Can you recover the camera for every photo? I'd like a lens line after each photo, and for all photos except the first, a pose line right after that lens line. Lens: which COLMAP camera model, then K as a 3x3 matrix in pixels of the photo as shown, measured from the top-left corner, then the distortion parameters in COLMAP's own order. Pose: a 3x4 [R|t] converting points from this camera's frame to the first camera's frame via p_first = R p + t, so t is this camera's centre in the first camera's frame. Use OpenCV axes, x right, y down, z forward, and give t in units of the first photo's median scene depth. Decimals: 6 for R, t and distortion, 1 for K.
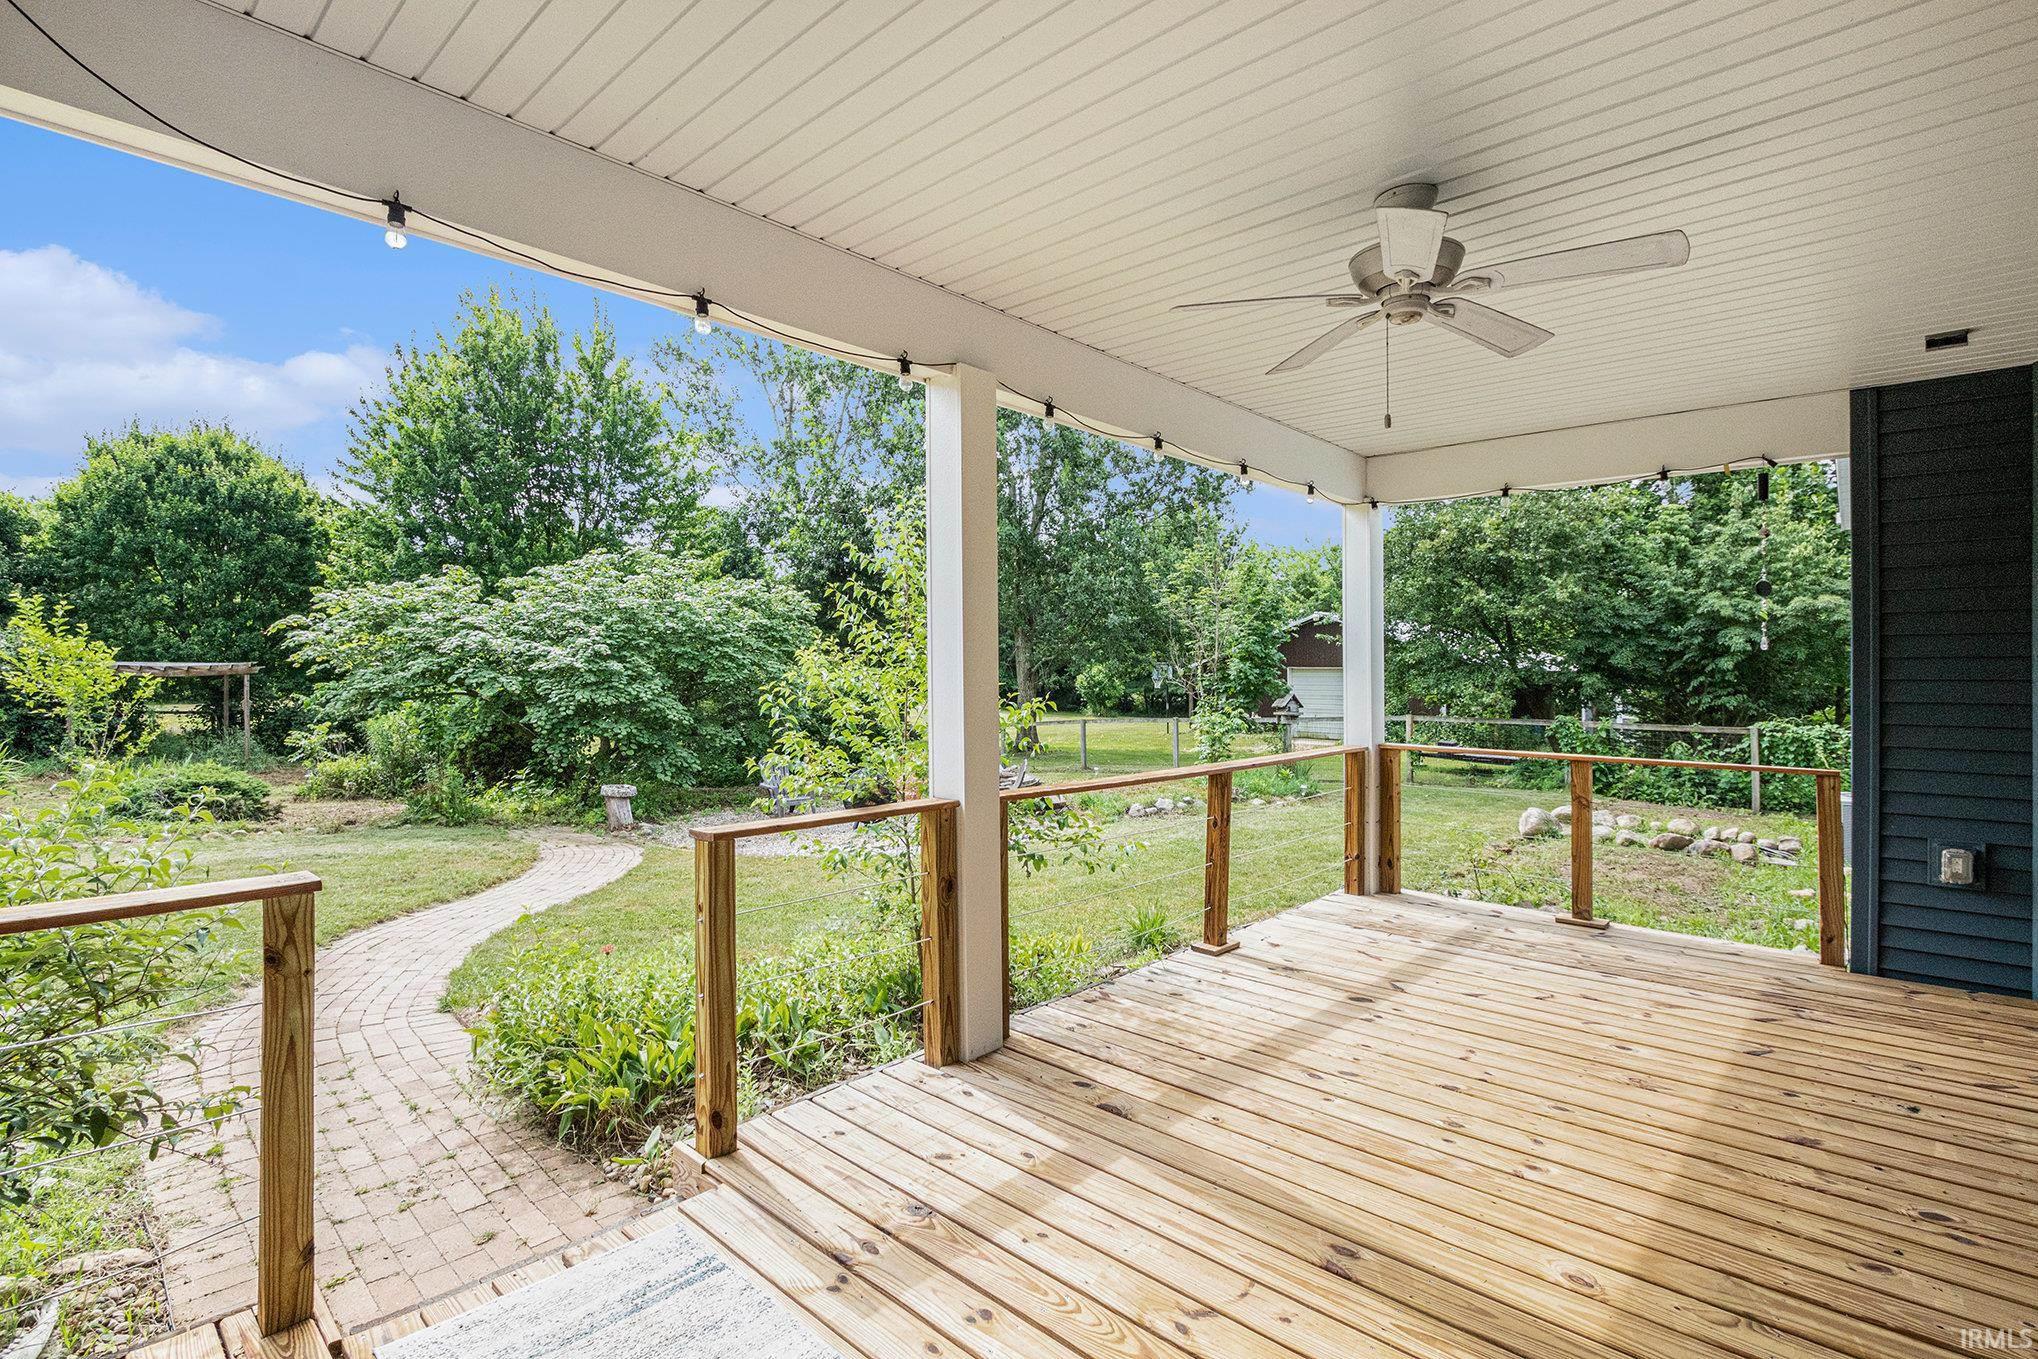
lens RADIAL K [[983.4, 0, 1014.5], [0, 983.4, 689.0], [0, 0, 1]] dist [-0.014364, -0.000794]
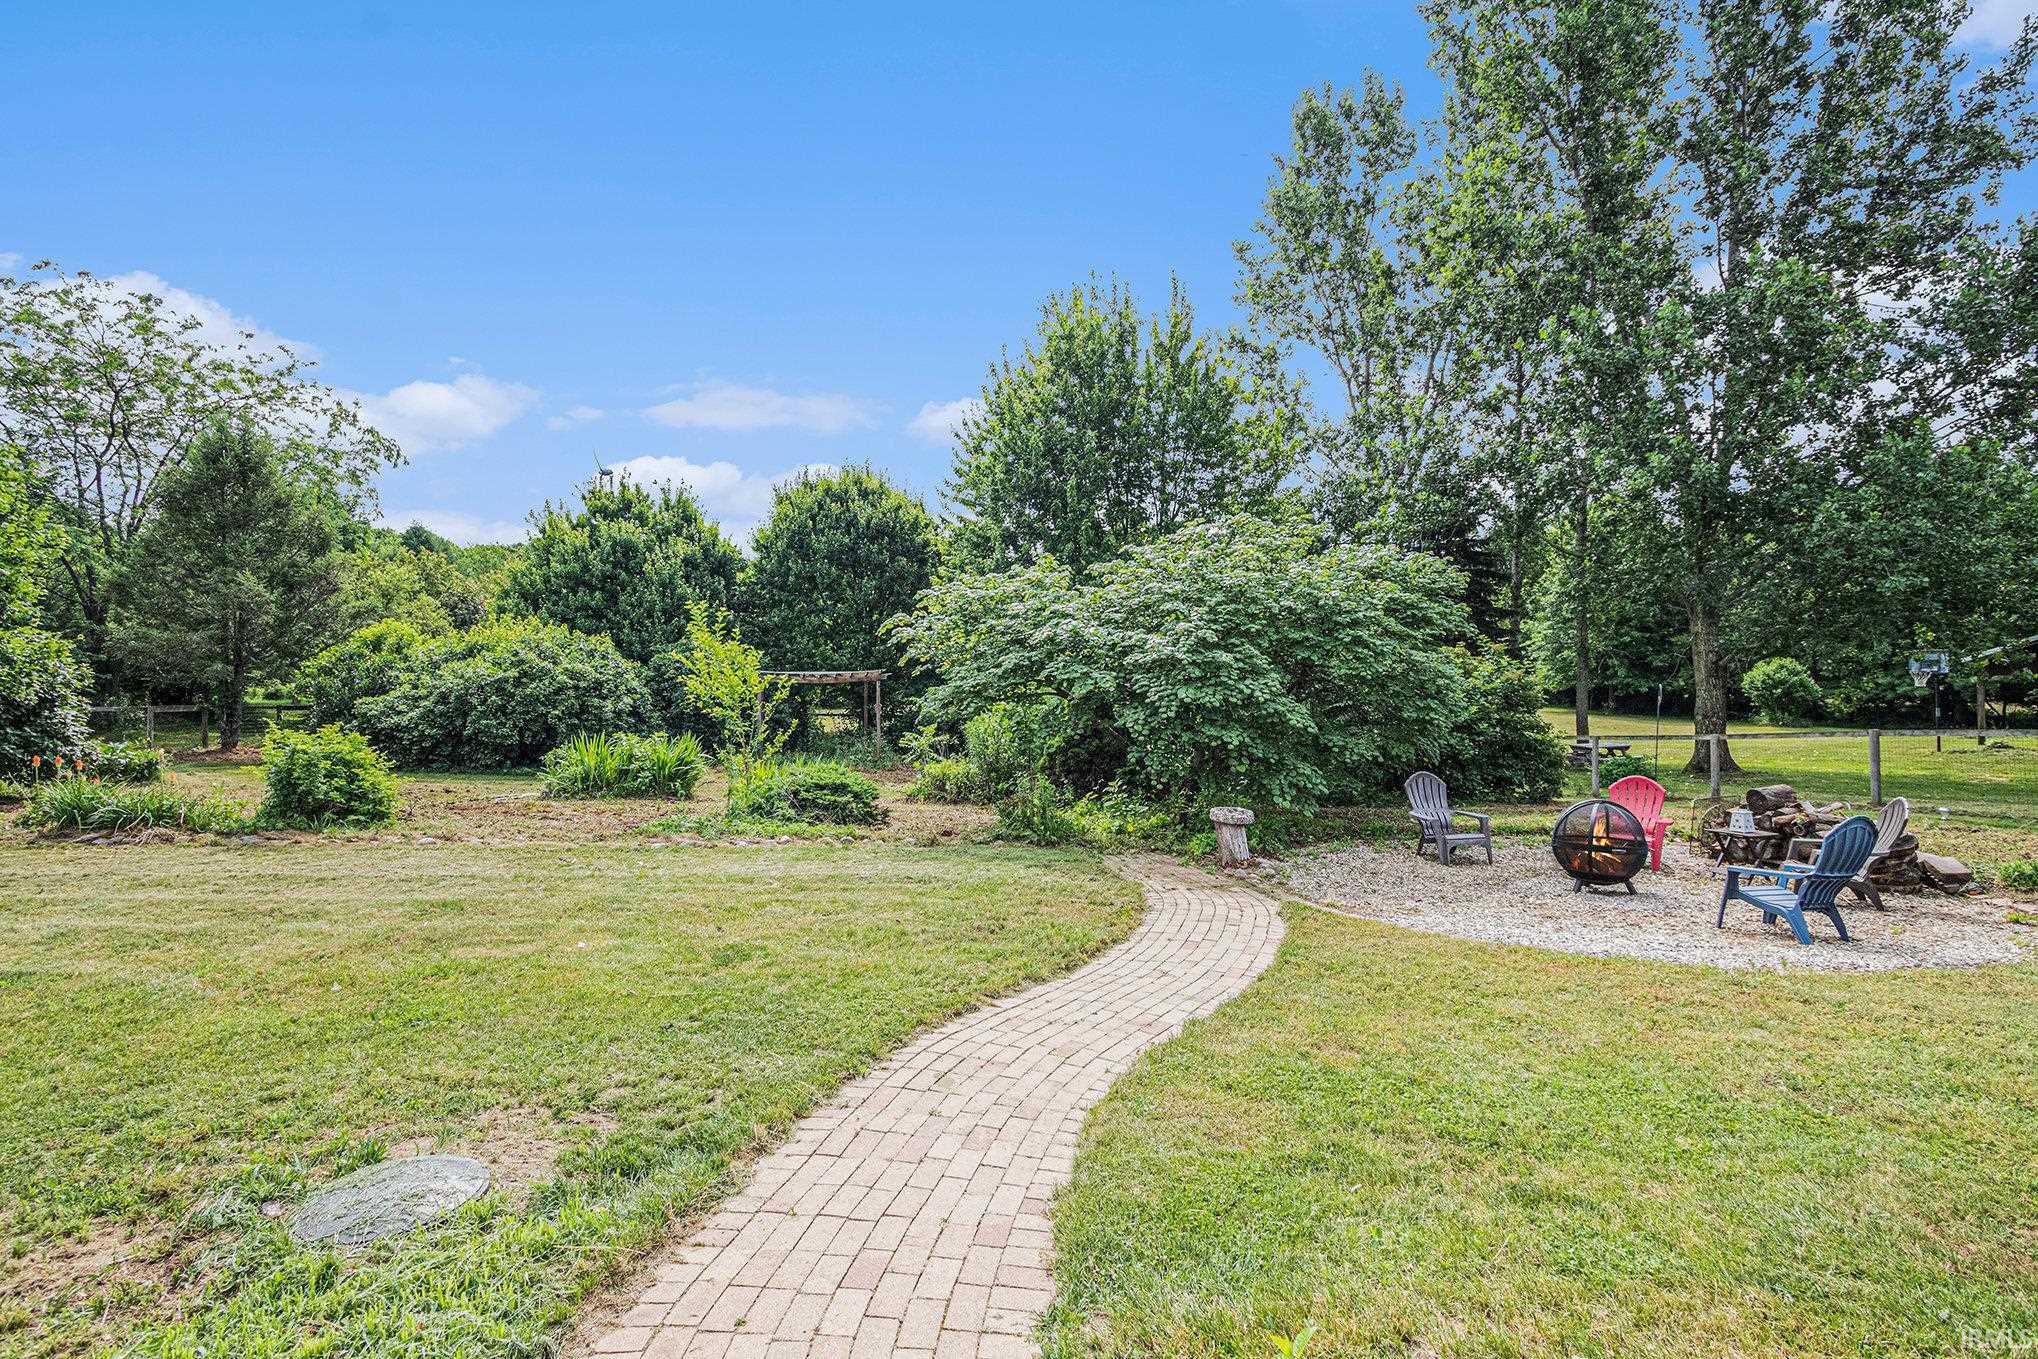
lens RADIAL K [[983.4, 0, 1014.5], [0, 983.4, 689.0], [0, 0, 1]] dist [-0.014364, -0.000794]
pose [[0.854530, -0.008859, -0.519326, -0.128405], [0.005058, 0.999949, -0.008736, 0.008372], [0.519377, 0.004838, 0.854531, 0.216378]]
